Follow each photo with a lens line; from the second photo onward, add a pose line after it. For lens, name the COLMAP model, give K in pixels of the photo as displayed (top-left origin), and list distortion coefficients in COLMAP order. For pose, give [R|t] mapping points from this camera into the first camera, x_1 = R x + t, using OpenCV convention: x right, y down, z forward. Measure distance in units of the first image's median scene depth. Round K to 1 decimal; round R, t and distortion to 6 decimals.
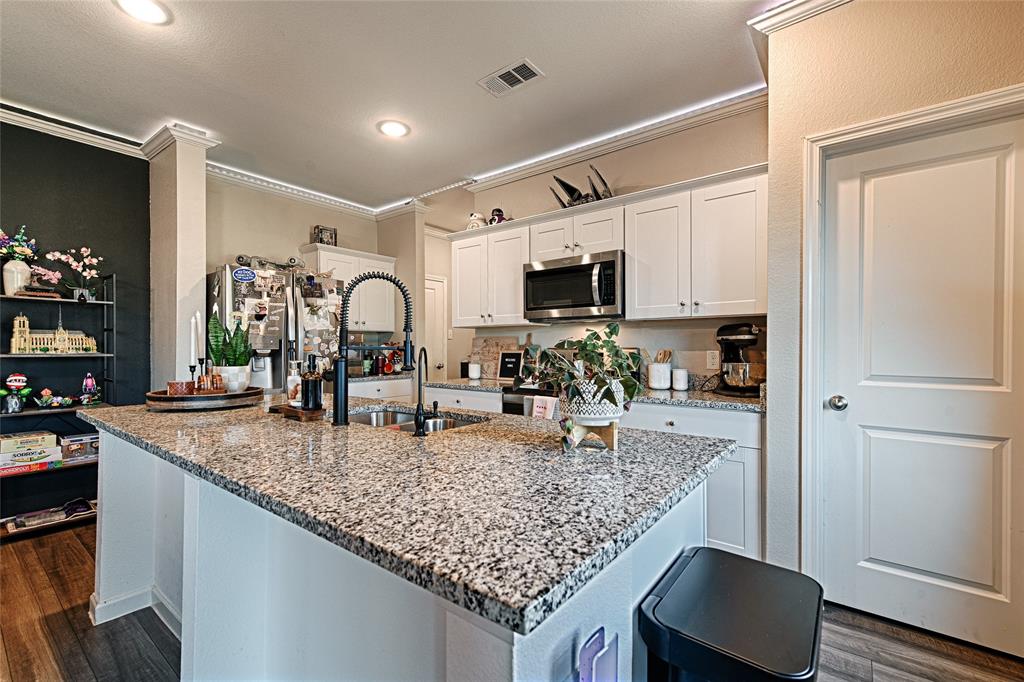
lens RADIAL K [[436.7, 0, 517.7], [0, 436.7, 350.8], [0, 0, 1]] dist [0.003565, -0.000002]
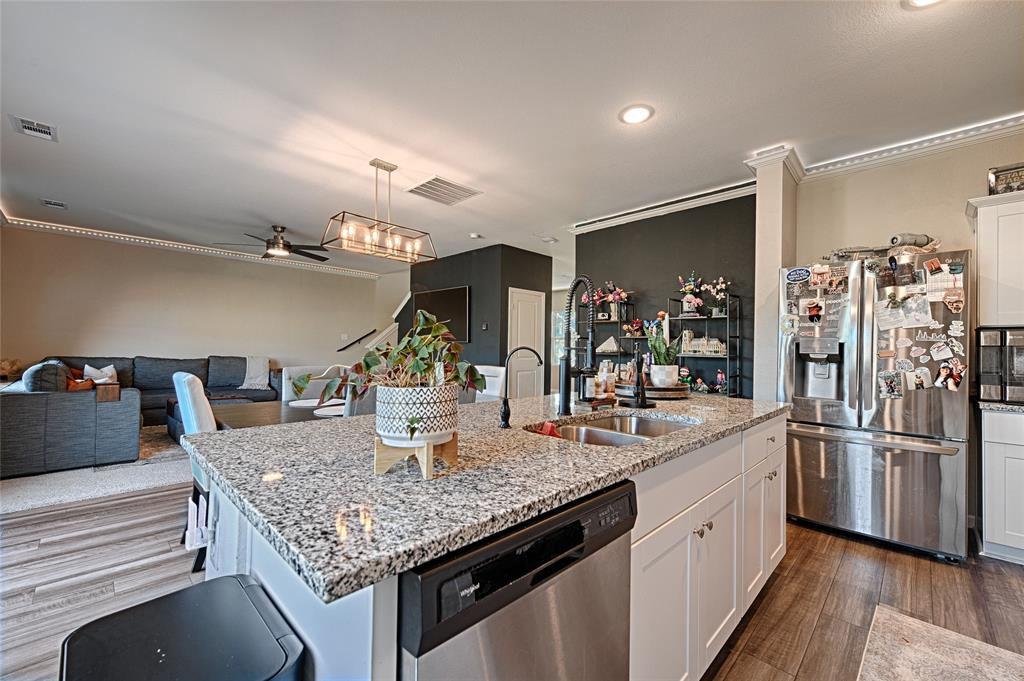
lens RADIAL K [[414.8, 0, 512.4], [0, 414.8, 344.8], [0, 0, 1]] dist [0.010984, -0.000035]
pose [[-0.123359, -0.009103, -0.992320, 0.384257], [-0.019950, 0.999779, -0.006691, -0.004123], [0.992162, 0.018972, -0.123513, 0.540928]]
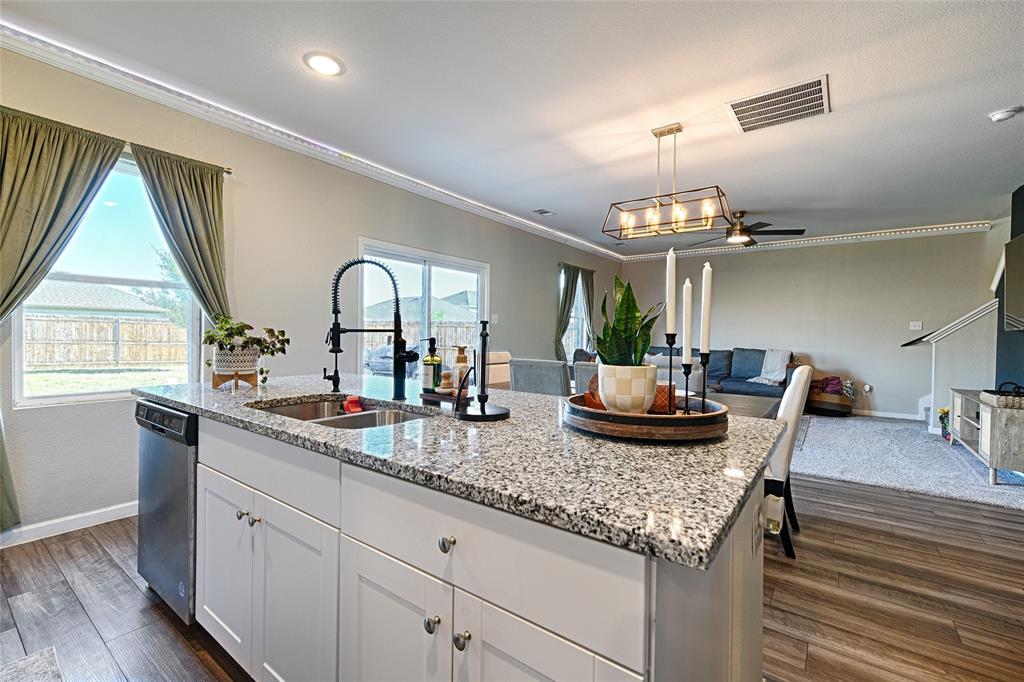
lens RADIAL K [[443.3, 0, 512.0], [0, 443.3, 341.0], [0, 0, 1]] dist [0.002065, 0.000295]
pose [[-0.999855, -0.007380, -0.015332, -0.363543], [-0.007652, 0.999814, 0.017703, -0.002305], [0.015199, 0.017818, -0.999726, 1.159713]]
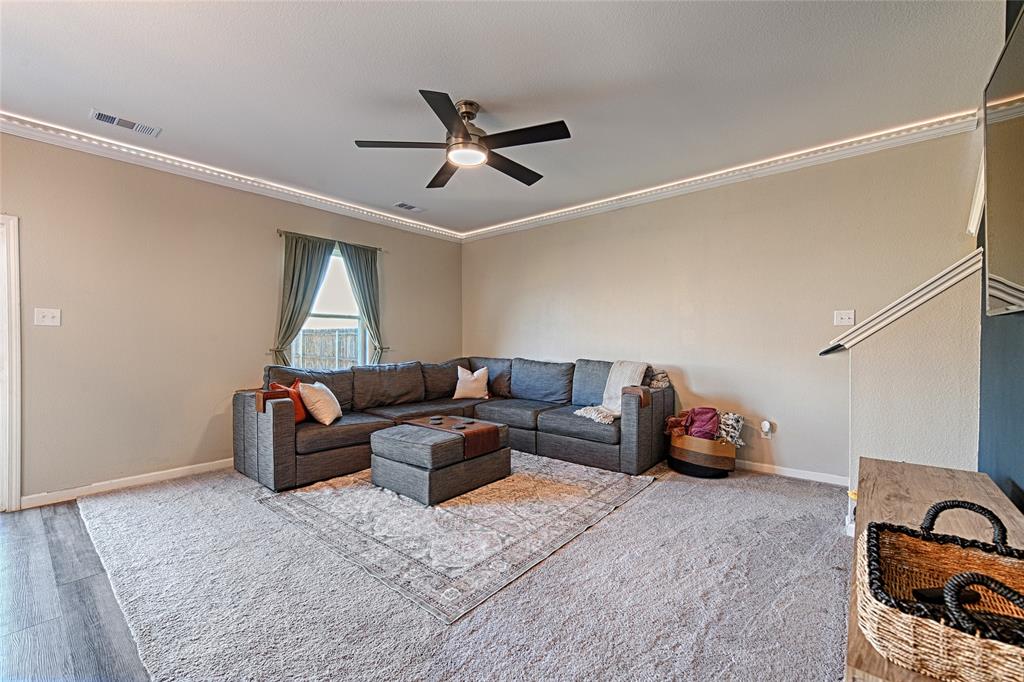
lens RADIAL K [[420.6, 0, 513.0], [0, 420.6, 347.4], [0, 0, 1]] dist [0.001047, 0.000068]
pose [[-0.998930, 0.005024, 0.045965, -1.528266], [0.005537, 0.999924, 0.011026, 0.011140], [-0.045906, 0.011269, -0.998882, 0.201822]]
